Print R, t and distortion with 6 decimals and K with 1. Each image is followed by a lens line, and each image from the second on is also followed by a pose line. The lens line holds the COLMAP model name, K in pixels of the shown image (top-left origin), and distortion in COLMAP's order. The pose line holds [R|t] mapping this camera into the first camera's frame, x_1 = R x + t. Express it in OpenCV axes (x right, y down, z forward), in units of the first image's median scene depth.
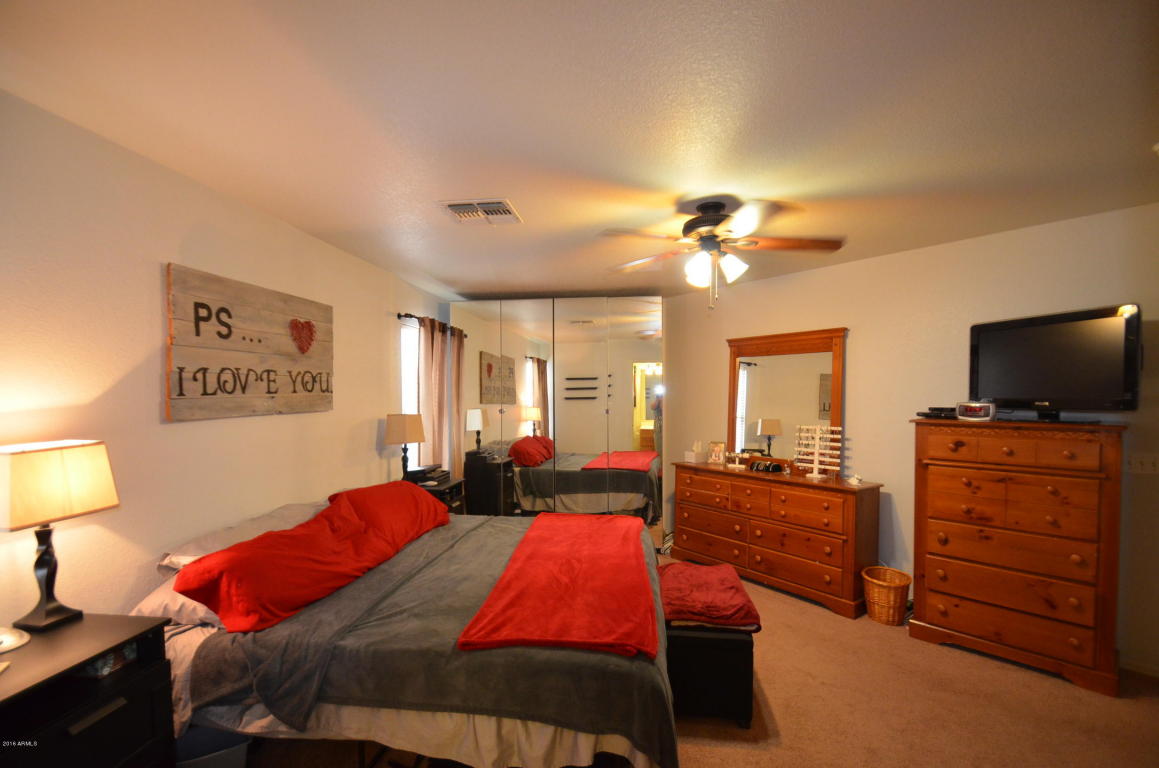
lens RADIAL K [[519.5, 0, 588.3], [0, 519.5, 391.1], [0, 0, 1]] dist [0.006195, -0.008955]
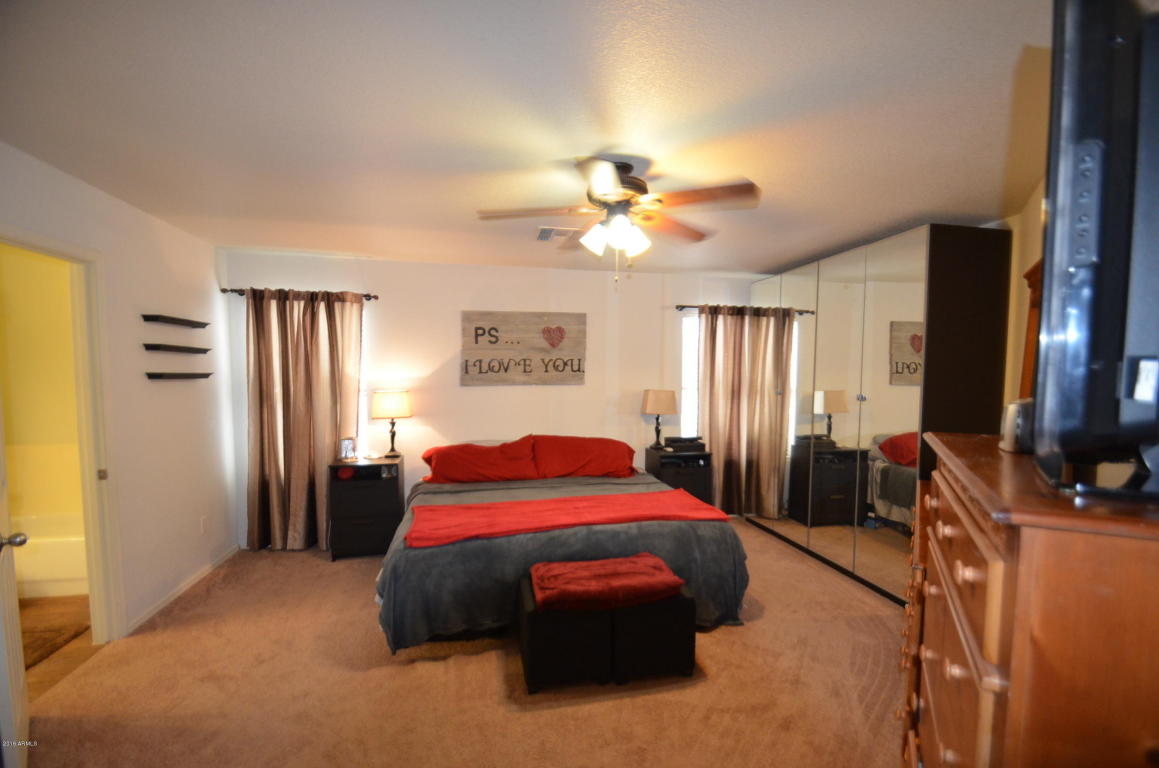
lens RADIAL K [[519.5, 0, 585.2], [0, 519.5, 387.0], [0, 0, 1]] dist [0.006195, -0.008955]
pose [[0.306273, 0.027906, -0.951535, 1.005662], [0.000702, 0.999563, 0.029540, 0.001324], [0.951943, -0.009716, 0.306120, 0.609756]]
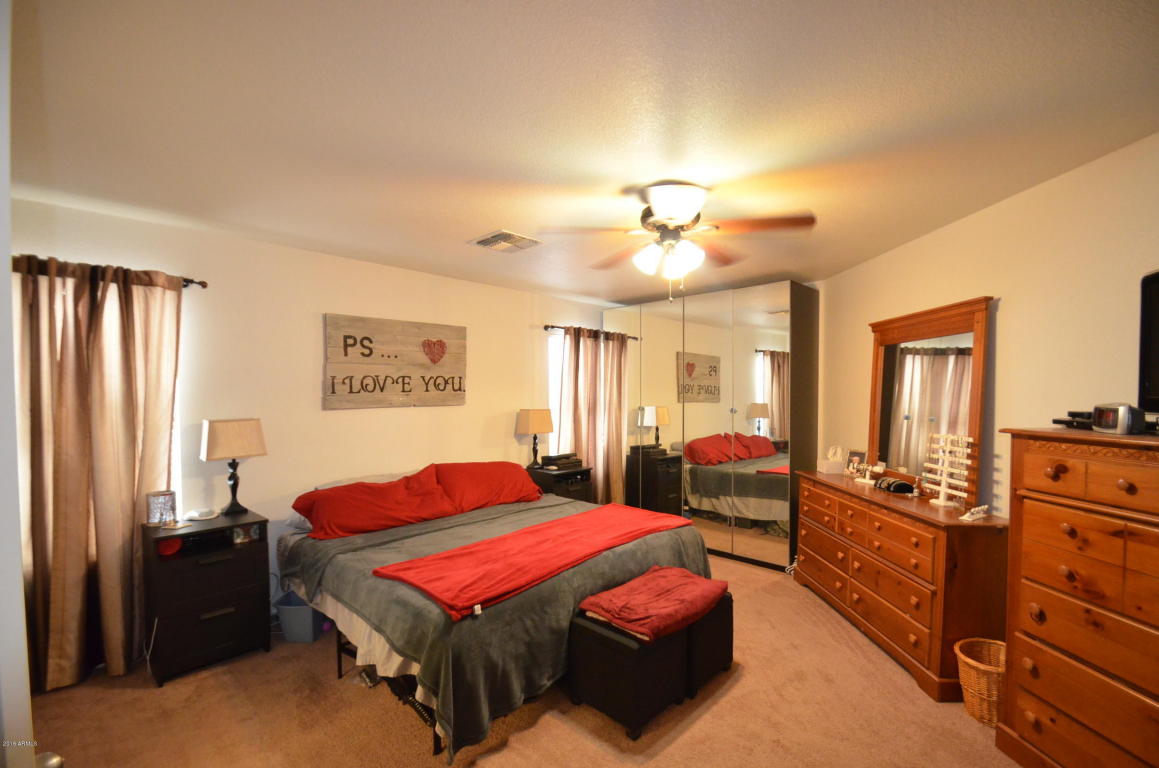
lens RADIAL K [[519.5, 0, 582.1], [0, 519.5, 388.9], [0, 0, 1]] dist [0.006195, -0.008955]
pose [[0.792556, -0.006286, -0.609766, 0.621400], [0.005218, 0.999980, -0.003526, 0.002853], [0.609776, -0.000387, 0.792573, 0.136453]]
